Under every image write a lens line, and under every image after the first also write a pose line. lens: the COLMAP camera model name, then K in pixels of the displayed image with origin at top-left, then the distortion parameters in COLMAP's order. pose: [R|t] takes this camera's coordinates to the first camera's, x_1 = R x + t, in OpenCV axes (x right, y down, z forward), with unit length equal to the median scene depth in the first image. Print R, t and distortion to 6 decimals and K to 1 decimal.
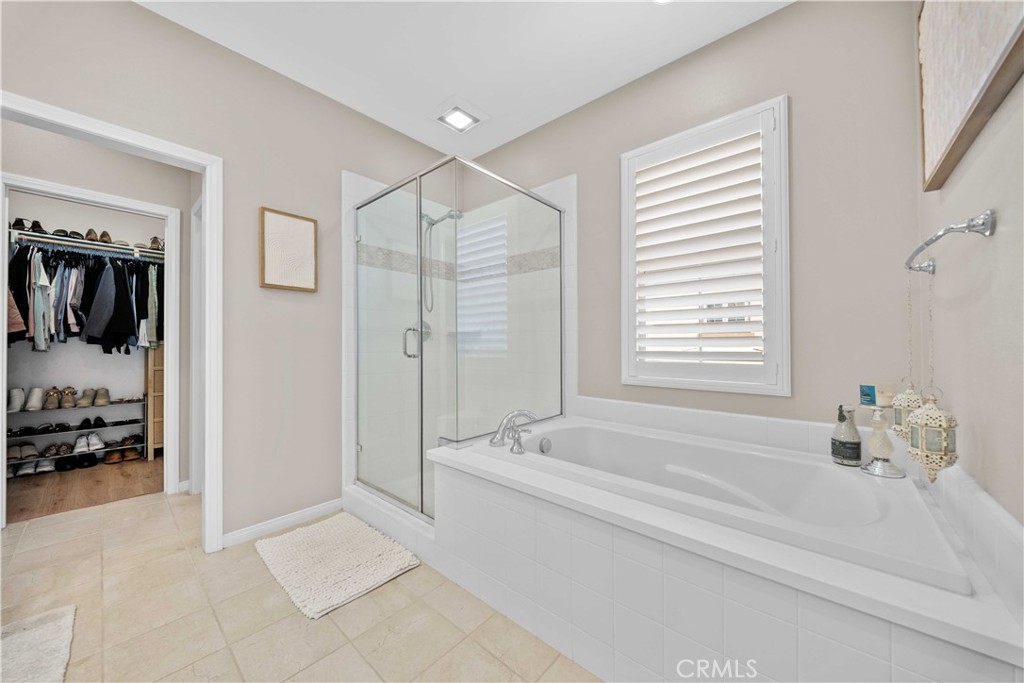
lens RADIAL K [[361.4, 0, 500.6], [0, 361.4, 345.1], [0, 0, 1]] dist [-0.001713, -0.000063]
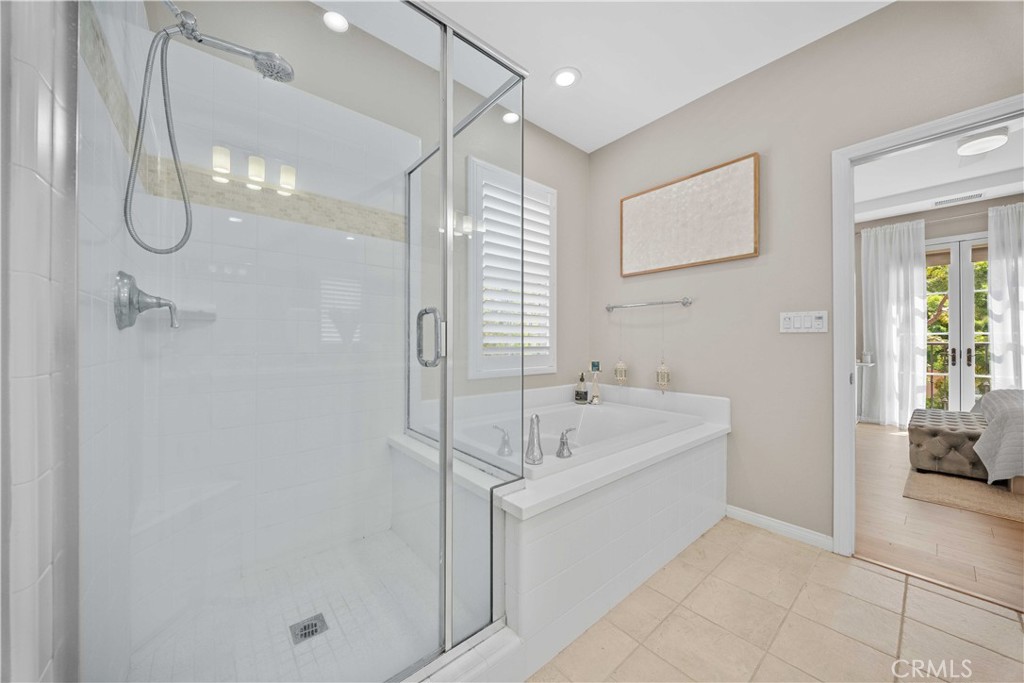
lens RADIAL K [[358.1, 0, 508.2], [0, 358.1, 340.3], [0, 0, 1]] dist [0.002190, 0.000010]
pose [[0.132083, 0.003428, 0.991233, -4.330889], [-0.004209, 0.999987, -0.002897, -0.002687], [-0.991230, -0.003789, 0.132096, 4.965812]]
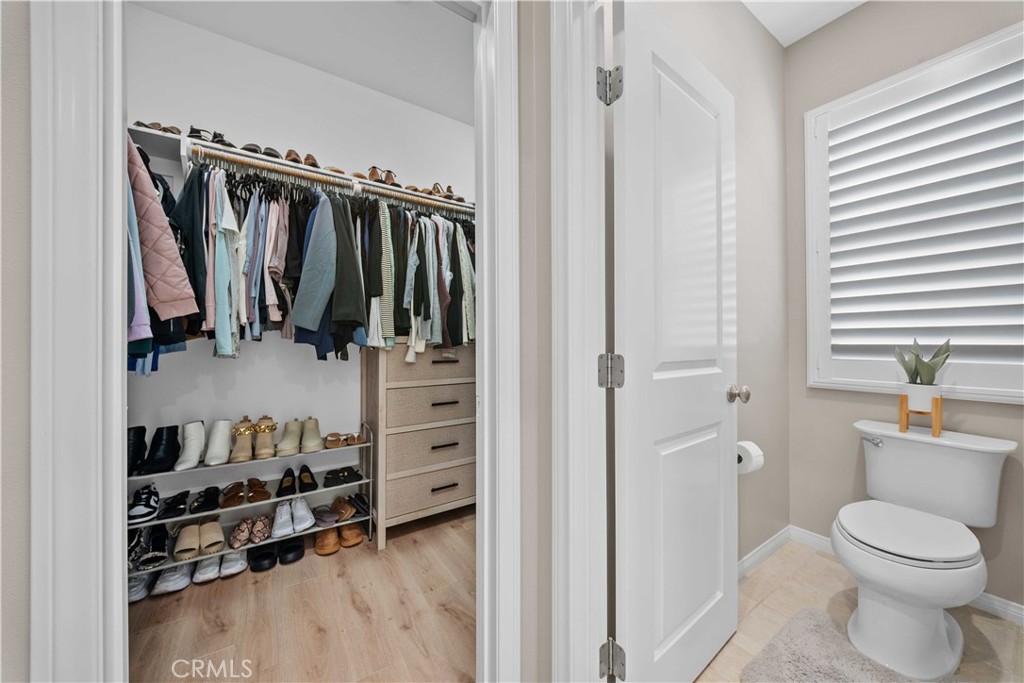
lens RADIAL K [[358.1, 0, 508.2], [0, 358.1, 340.3], [0, 0, 1]] dist [0.002190, 0.000010]
pose [[0.969787, -0.004321, -0.243913, -0.695563], [0.005055, 0.999984, 0.002382, -0.006736], [0.243899, -0.003543, 0.969794, 0.551152]]
